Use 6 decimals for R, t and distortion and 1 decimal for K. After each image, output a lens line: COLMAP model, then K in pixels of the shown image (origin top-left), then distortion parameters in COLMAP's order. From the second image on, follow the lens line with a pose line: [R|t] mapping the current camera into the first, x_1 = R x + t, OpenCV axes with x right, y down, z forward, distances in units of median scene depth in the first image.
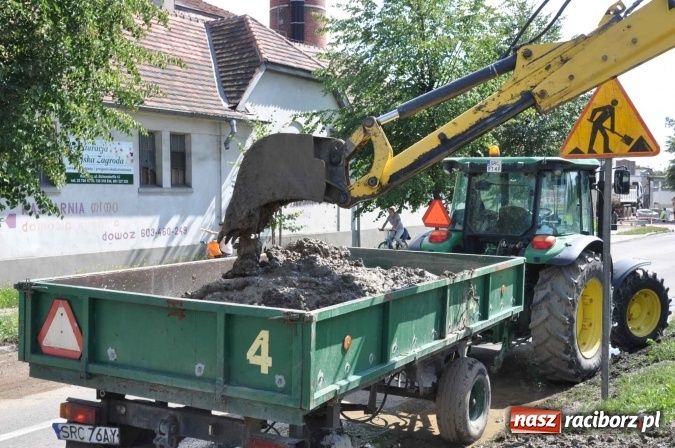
lens RADIAL K [[838.7, 0, 337.1], [0, 838.7, 225.4], [0, 0, 1]] dist [0.088004, 0.000000]
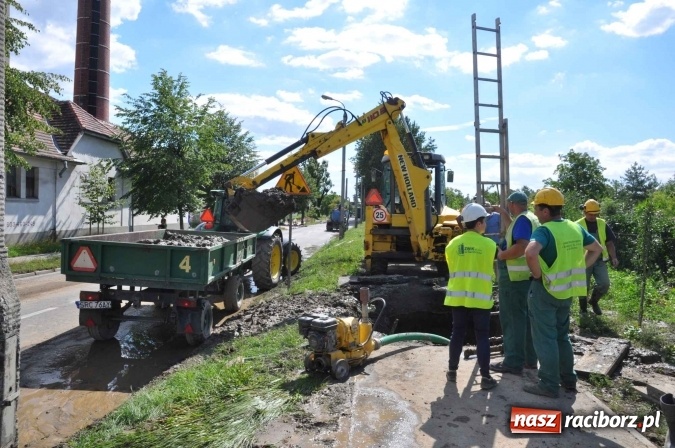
lens RADIAL K [[447.8, 0, 337.1], [0, 447.8, 217.8], [0, 0, 1]] dist [-0.077646, 0.009883]
pose [[0.883646, 0.021992, 0.467639, -0.064638], [-0.013370, 0.999674, -0.021748, 0.006380], [-0.467965, 0.012965, 0.883652, -0.085487]]
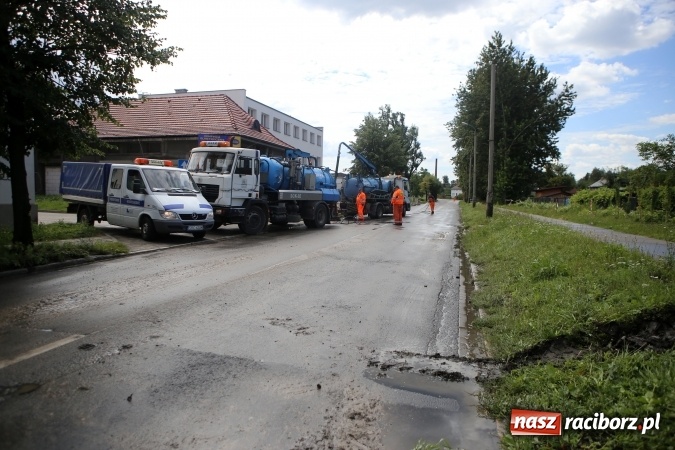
lens RADIAL K [[447.8, 0, 344.8], [0, 447.8, 223.5], [0, 0, 1]] dist [-0.077646, 0.009883]
pose [[0.953223, 0.013131, 0.301984, 0.573668], [-0.023962, 0.999195, 0.032189, -0.005731], [-0.301318, -0.037919, 0.952769, 1.182793]]
